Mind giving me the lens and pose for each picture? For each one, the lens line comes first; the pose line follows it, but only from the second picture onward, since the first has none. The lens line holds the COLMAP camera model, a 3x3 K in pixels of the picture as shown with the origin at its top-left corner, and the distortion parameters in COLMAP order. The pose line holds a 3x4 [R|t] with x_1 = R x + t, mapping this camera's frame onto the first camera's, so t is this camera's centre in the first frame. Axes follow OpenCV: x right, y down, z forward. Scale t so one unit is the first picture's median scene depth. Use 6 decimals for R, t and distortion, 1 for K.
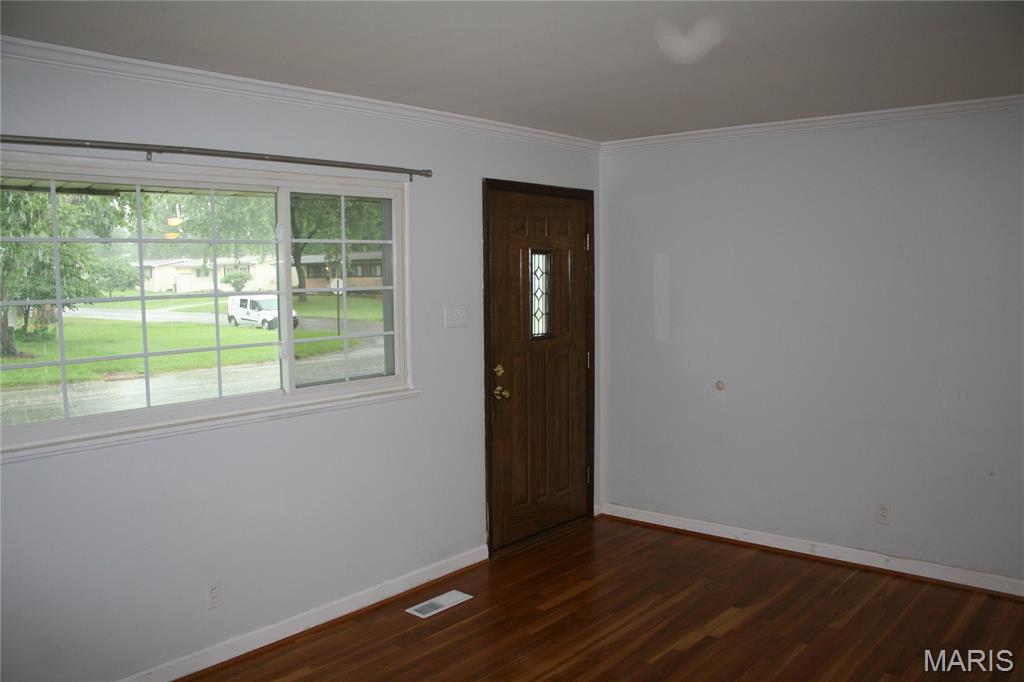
lens RADIAL K [[835.7, 0, 511.2], [0, 835.7, 338.9], [0, 0, 1]] dist [-0.131711, 0.076302]
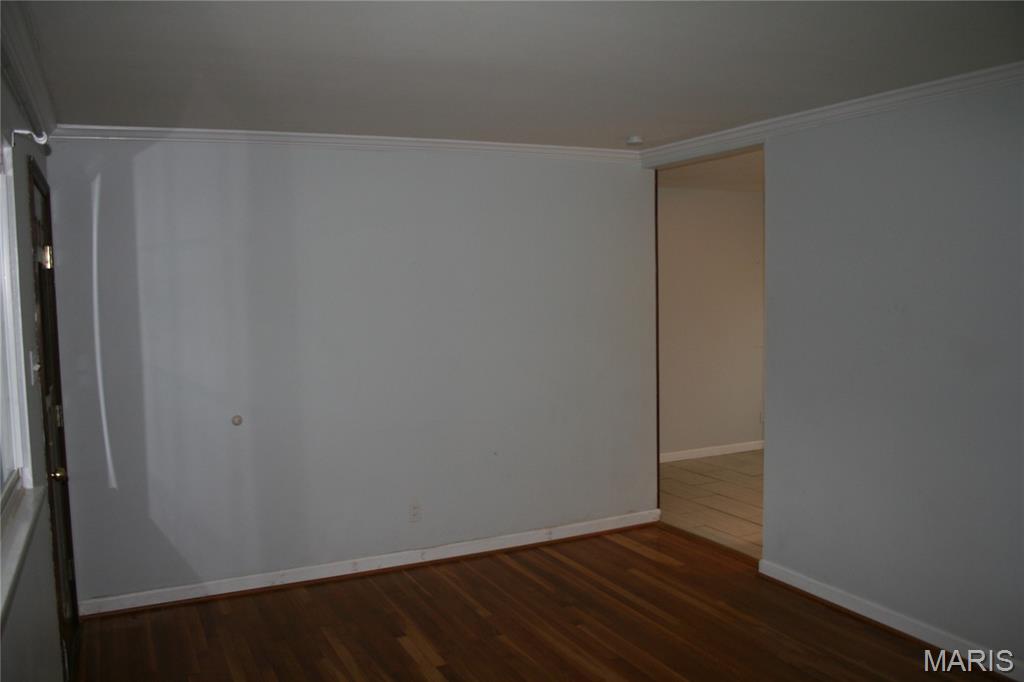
lens RADIAL K [[835.7, 0, 511.4], [0, 835.7, 341.5], [0, 0, 1]] dist [-0.131711, 0.076302]
pose [[0.406761, -0.064101, 0.911283, -0.525863], [0.086075, 0.995787, 0.031624, -0.038450], [-0.909470, 0.065575, 0.410565, 0.451463]]
